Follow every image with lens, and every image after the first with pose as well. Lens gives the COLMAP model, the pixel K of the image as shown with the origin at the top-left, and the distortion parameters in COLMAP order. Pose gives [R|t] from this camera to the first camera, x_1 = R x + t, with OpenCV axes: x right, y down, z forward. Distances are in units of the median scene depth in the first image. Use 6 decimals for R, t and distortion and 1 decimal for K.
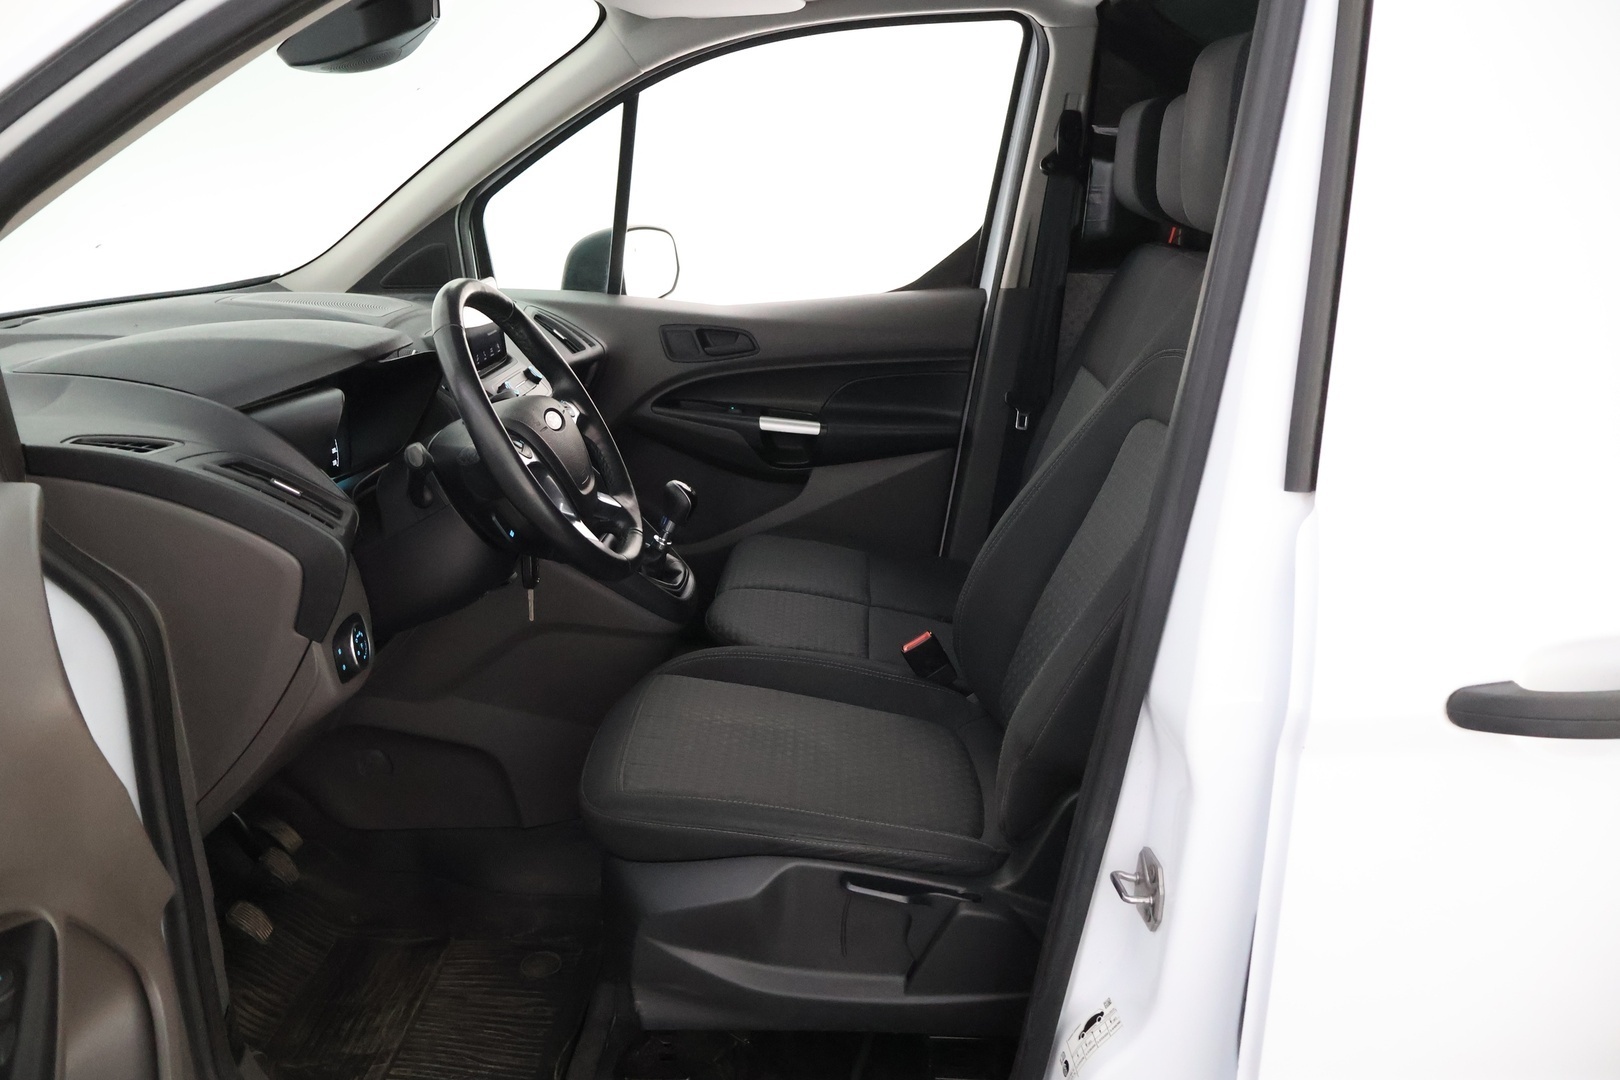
lens RADIAL K [[1360.8, 0, 810.0], [0, 1360.8, 540.0], [0, 0, 1]] dist [-0.003761, 0.007168]
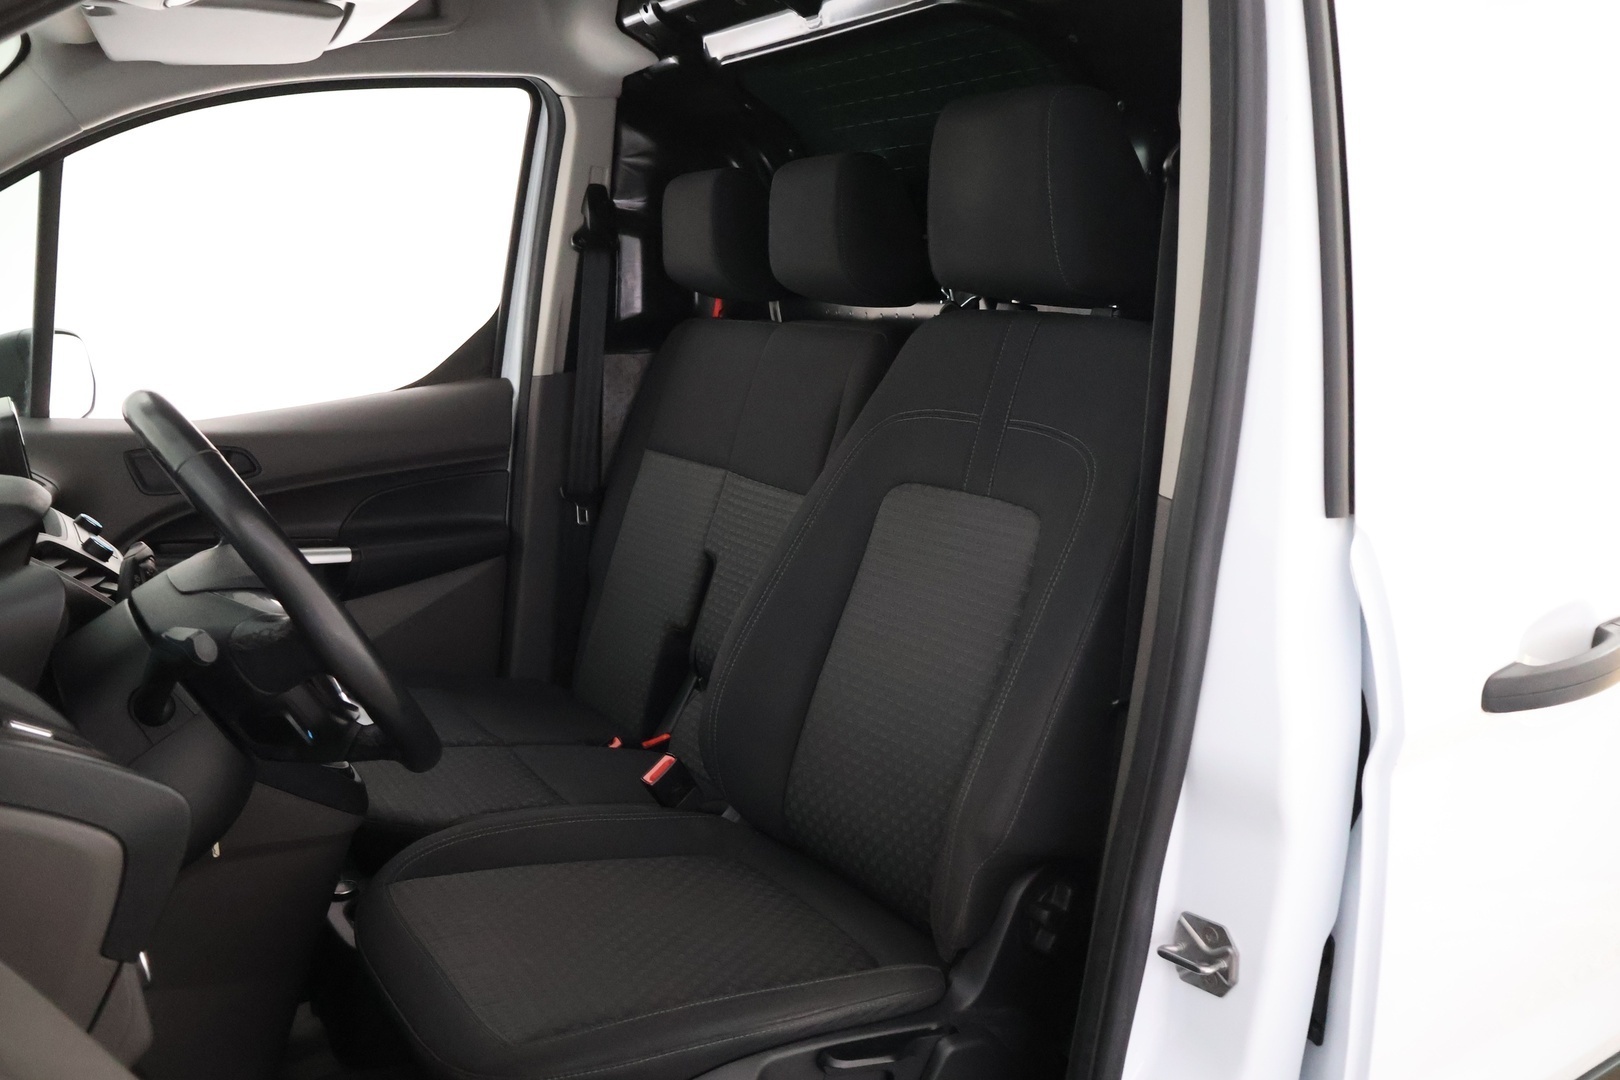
lens RADIAL K [[1360.8, 0, 810.0], [0, 1360.8, 540.0], [0, 0, 1]] dist [-0.003761, 0.007168]
pose [[0.835659, -0.132273, 0.533084, -0.216680], [0.169058, 0.985393, -0.020510, -0.027287], [-0.522584, 0.107261, 0.845814, 0.148773]]
